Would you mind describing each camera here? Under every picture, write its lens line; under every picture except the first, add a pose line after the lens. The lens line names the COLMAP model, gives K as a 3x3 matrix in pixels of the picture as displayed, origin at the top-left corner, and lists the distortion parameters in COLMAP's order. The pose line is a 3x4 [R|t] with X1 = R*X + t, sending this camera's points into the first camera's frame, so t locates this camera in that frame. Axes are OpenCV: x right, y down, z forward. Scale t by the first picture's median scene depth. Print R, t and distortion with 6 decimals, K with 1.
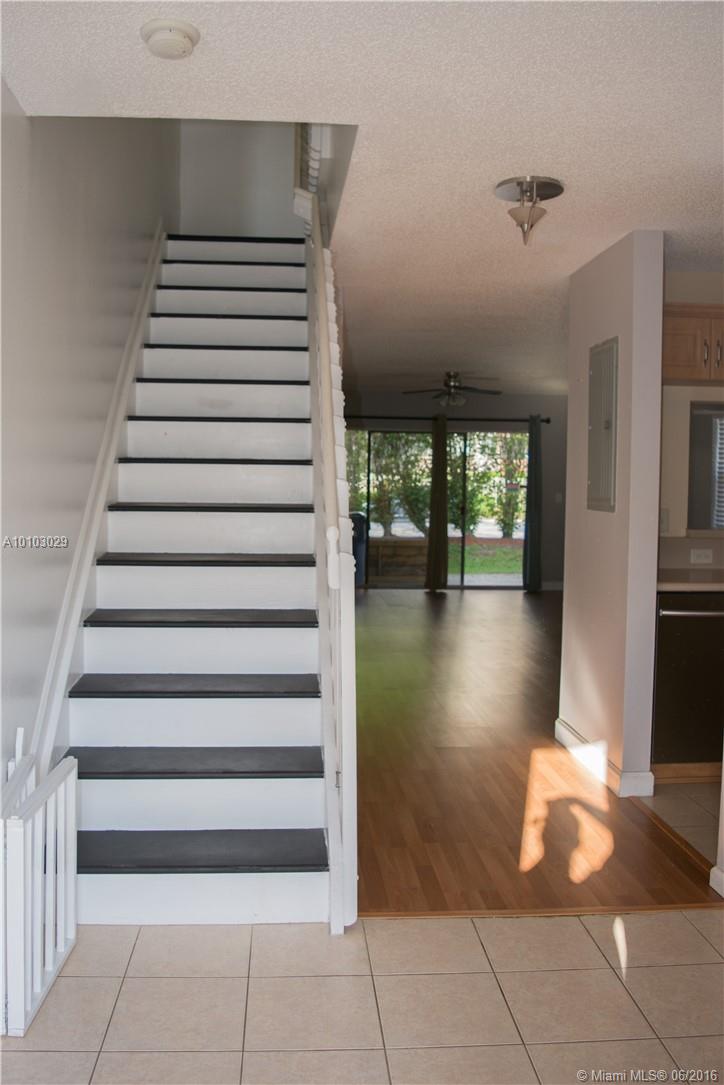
lens RADIAL K [[970.1, 0, 361.6], [0, 970.1, 511.7], [0, 0, 1]] dist [-0.085110, 0.007106]
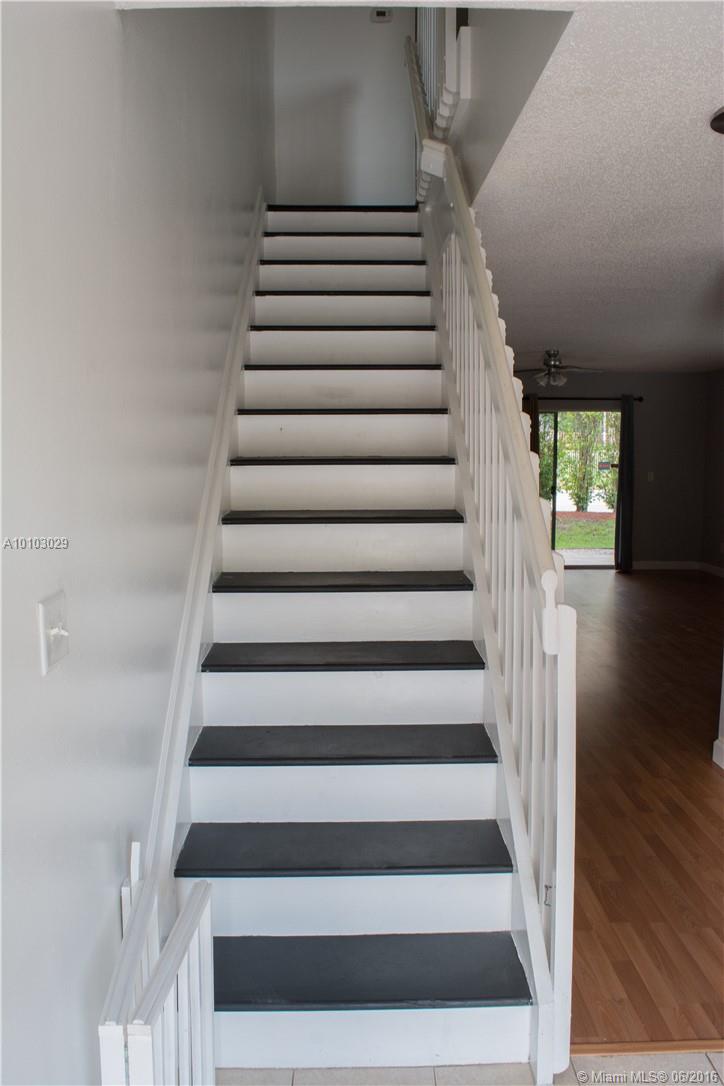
lens RADIAL K [[847.6, 0, 362.0], [0, 847.6, 543.0], [0, 0, 1]] dist [-0.088822, 0.005061]
pose [[0.998407, -0.008469, -0.055778, -0.083629], [0.012925, 0.996709, 0.080024, -0.036182], [0.054917, -0.080617, 0.995231, 0.223824]]
